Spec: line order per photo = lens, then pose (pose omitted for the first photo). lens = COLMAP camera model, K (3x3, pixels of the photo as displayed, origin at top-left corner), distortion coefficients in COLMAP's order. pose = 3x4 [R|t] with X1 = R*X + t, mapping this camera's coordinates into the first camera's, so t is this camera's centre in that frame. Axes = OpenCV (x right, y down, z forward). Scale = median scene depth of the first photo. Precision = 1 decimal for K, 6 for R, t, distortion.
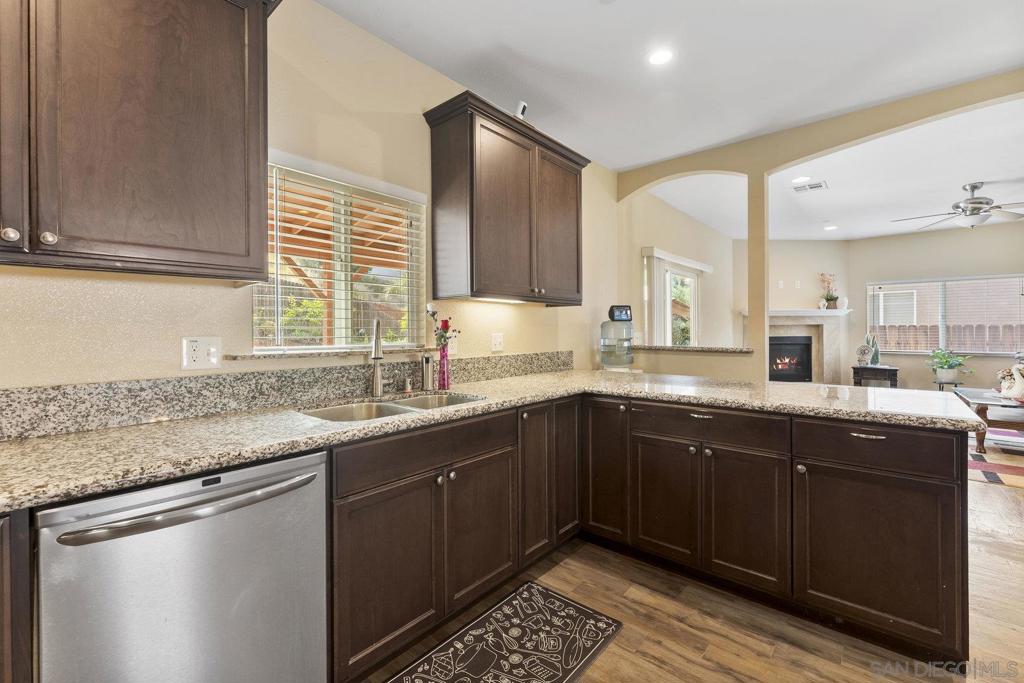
lens RADIAL K [[431.5, 0, 507.9], [0, 431.5, 327.9], [0, 0, 1]] dist [-0.001019, -0.000051]
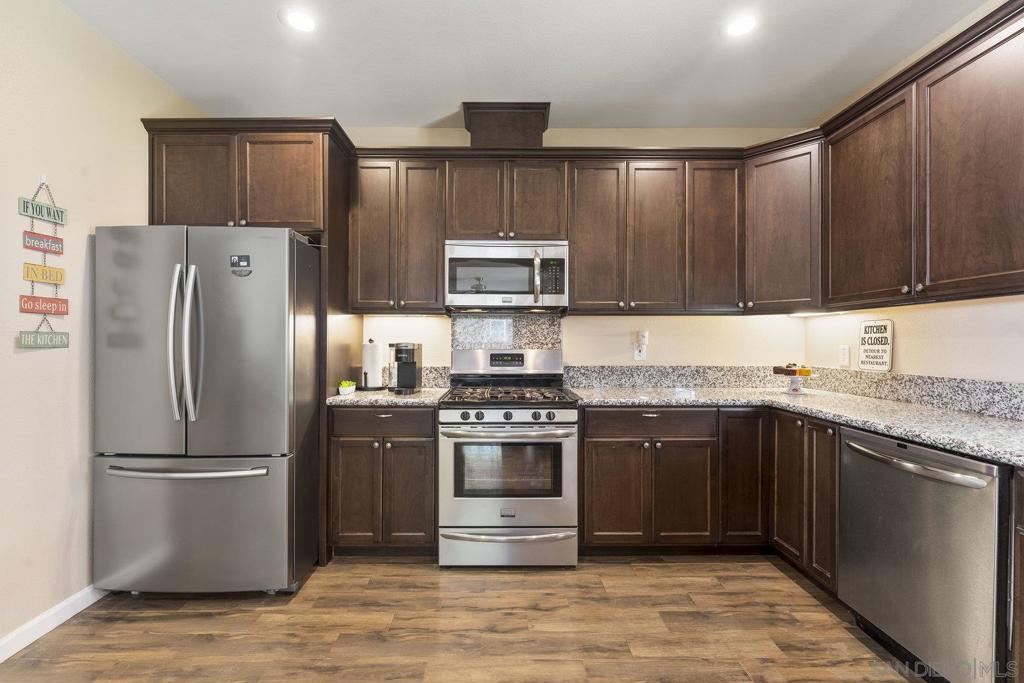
lens RADIAL K [[434.5, 0, 498.6], [0, 434.5, 342.6], [0, 0, 1]] dist [-0.001154, -0.000378]
pose [[-0.752614, 0.005431, -0.658440, 0.599079], [0.003910, 0.999985, 0.003779, -0.001404], [0.658451, 0.000270, -0.752624, 0.554750]]
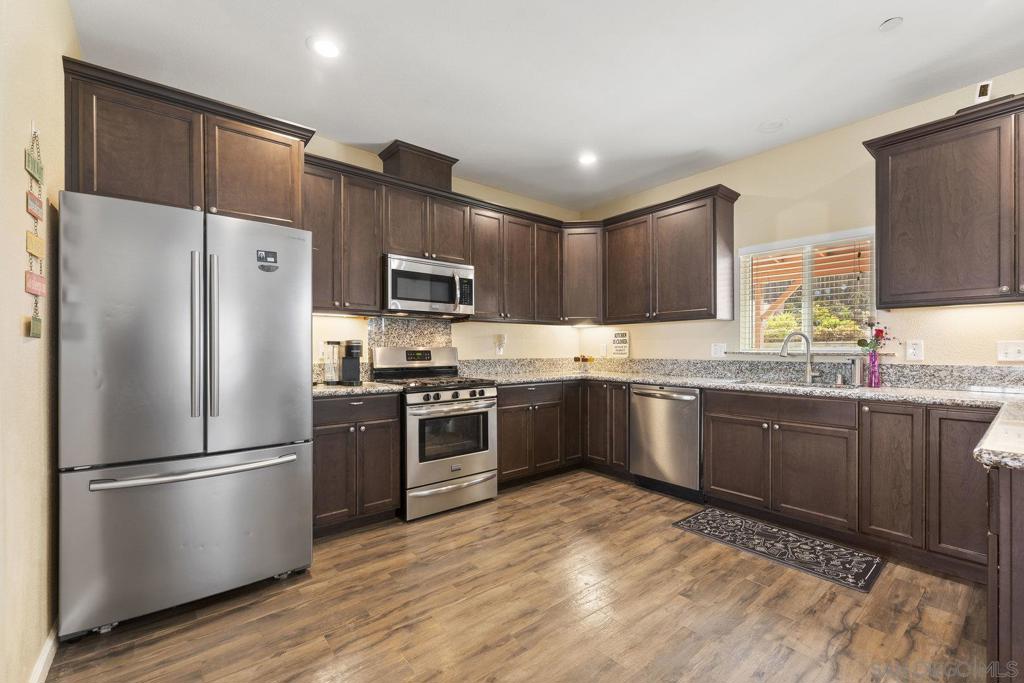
lens RADIAL K [[428.3, 0, 505.0], [0, 428.3, 349.4], [0, 0, 1]] dist [0.000110, -0.000447]
pose [[-0.180766, 0.005430, -0.983511, 1.189712], [0.004634, 0.999978, 0.004669, 0.025754], [0.983515, -0.003714, -0.180787, 0.203586]]
